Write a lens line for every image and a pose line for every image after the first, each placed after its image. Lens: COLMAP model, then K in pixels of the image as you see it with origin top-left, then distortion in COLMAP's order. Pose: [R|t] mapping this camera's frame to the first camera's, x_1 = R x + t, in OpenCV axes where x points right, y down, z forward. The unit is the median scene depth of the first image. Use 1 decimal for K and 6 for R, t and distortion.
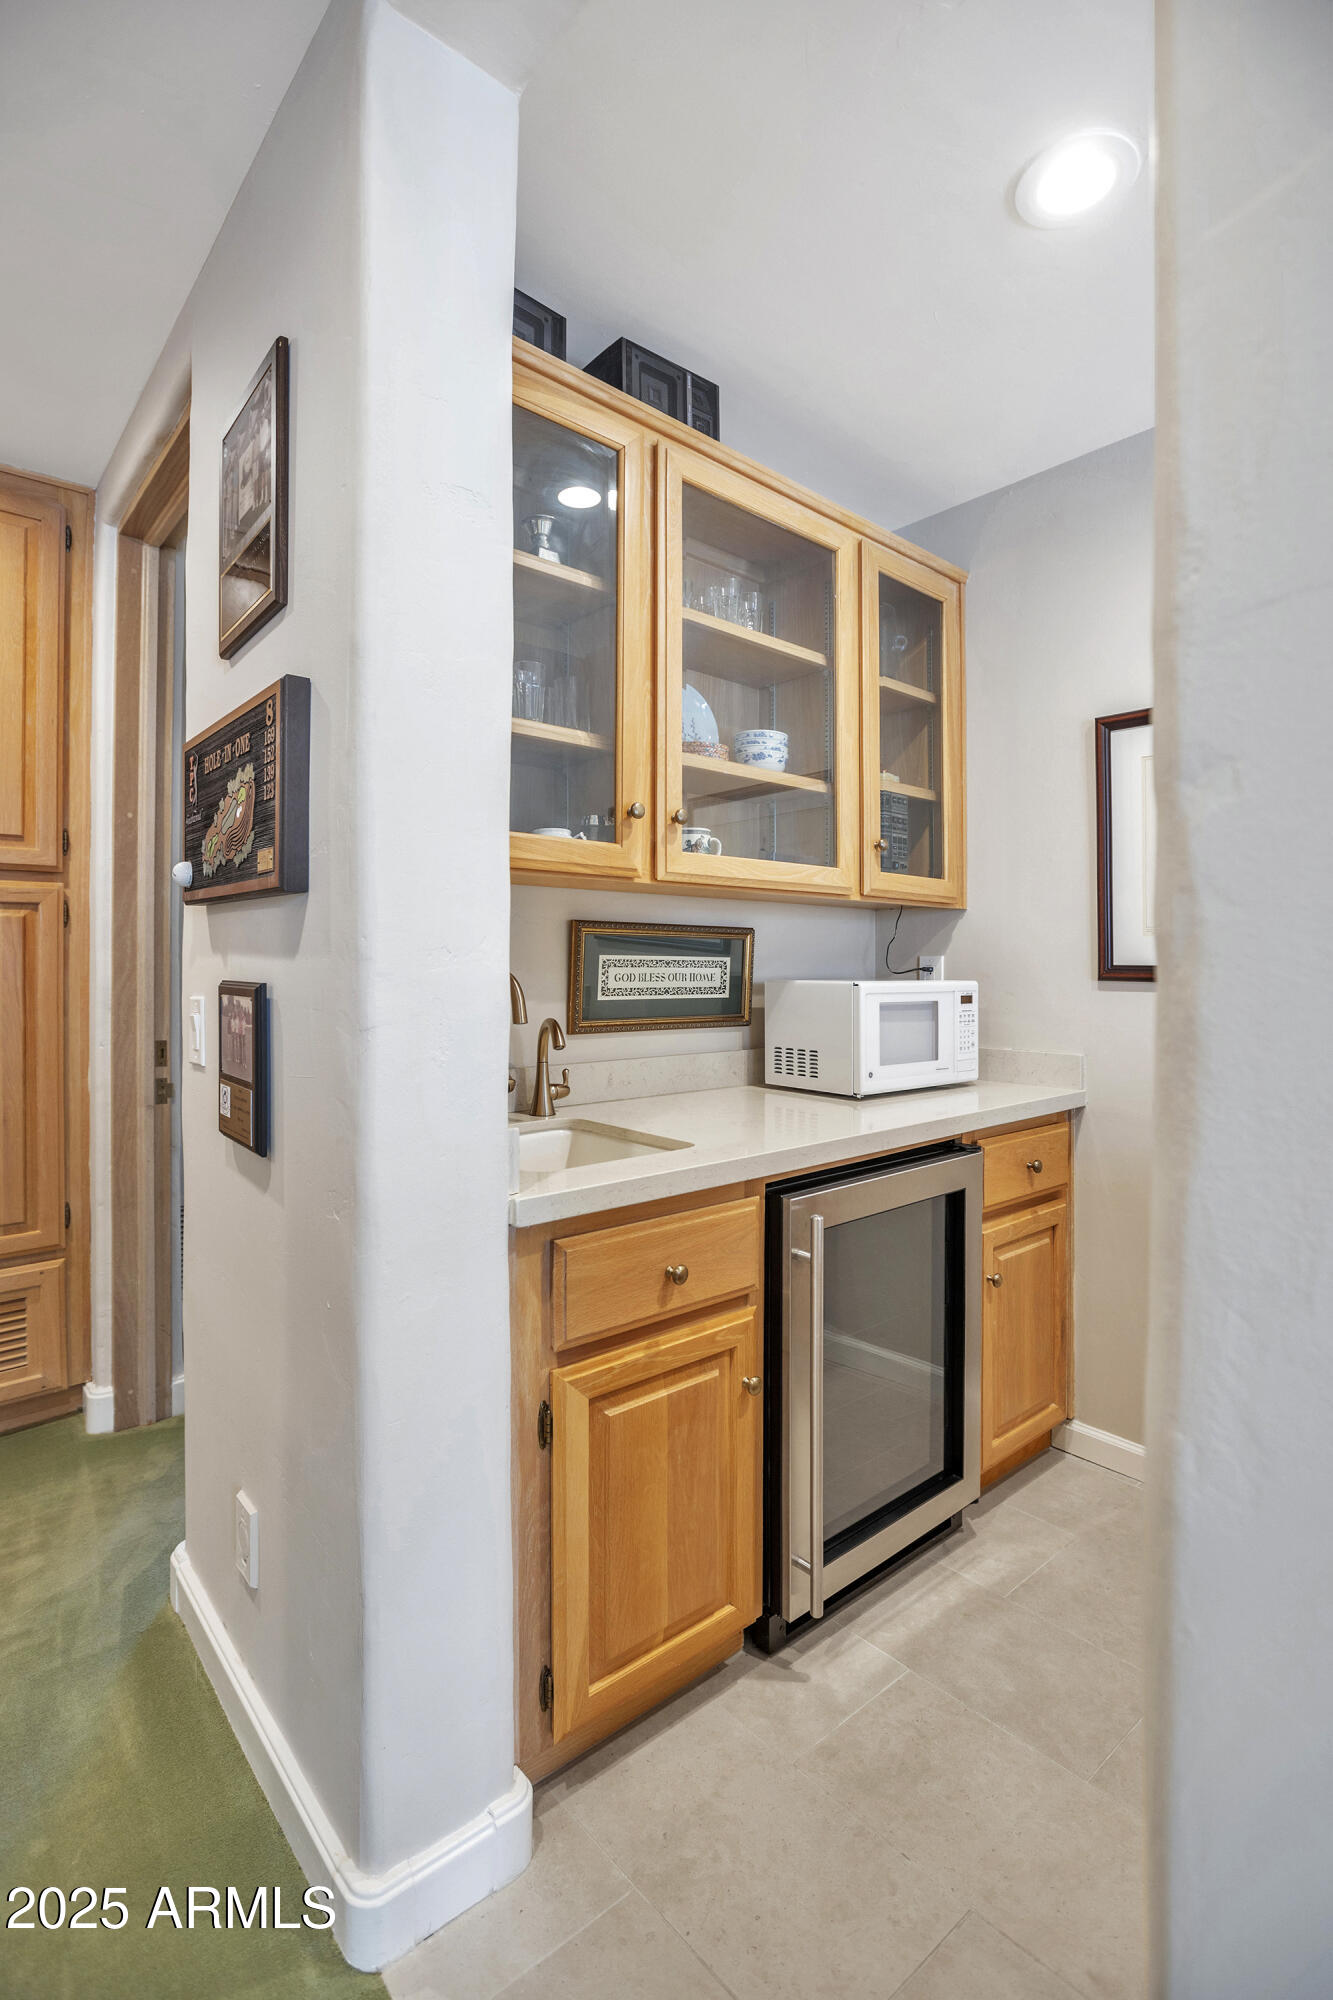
lens RADIAL K [[935.6, 0, 678.2], [0, 935.6, 979.4], [0, 0, 1]] dist [-0.030357, 0.002660]
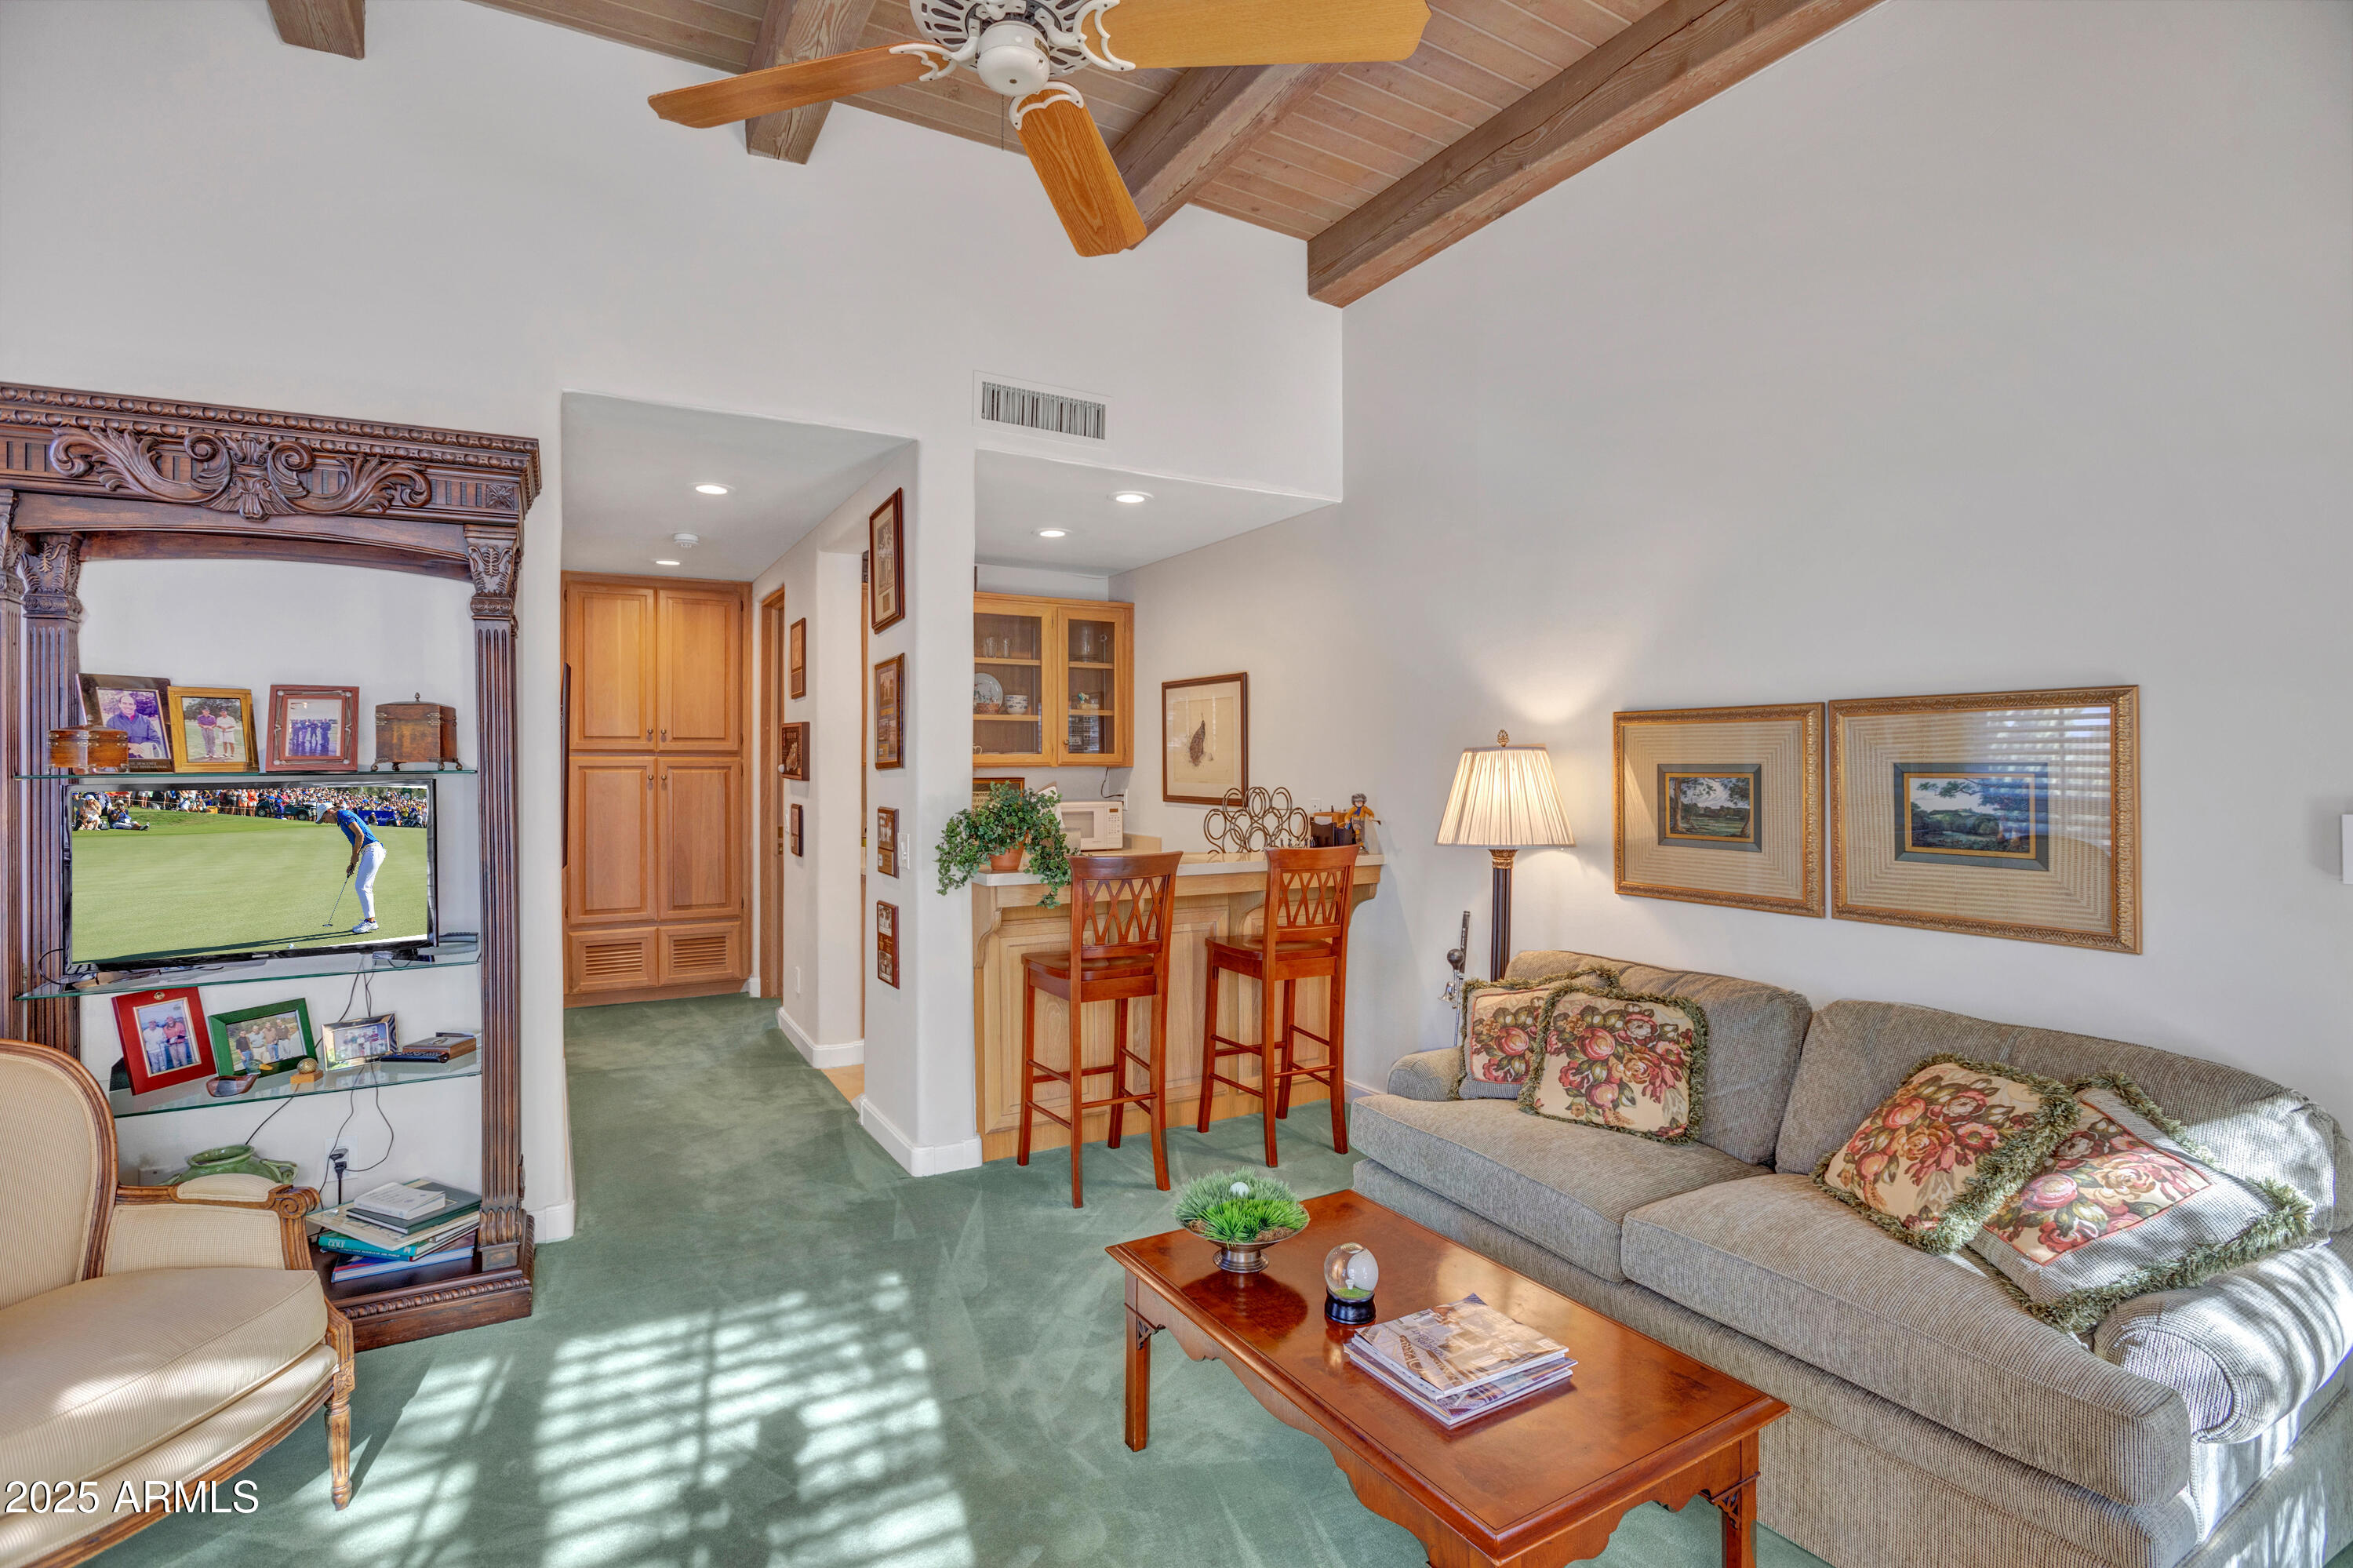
lens RADIAL K [[1100.7, 0, 1156.9], [0, 1100.7, 768.2], [0, 0, 1]] dist [-0.030357, 0.002660]
pose [[0.979297, -0.004900, -0.202367, 0.987189], [0.002677, 0.999933, -0.011261, -0.049536], [0.202409, 0.010486, 0.979245, -1.604688]]
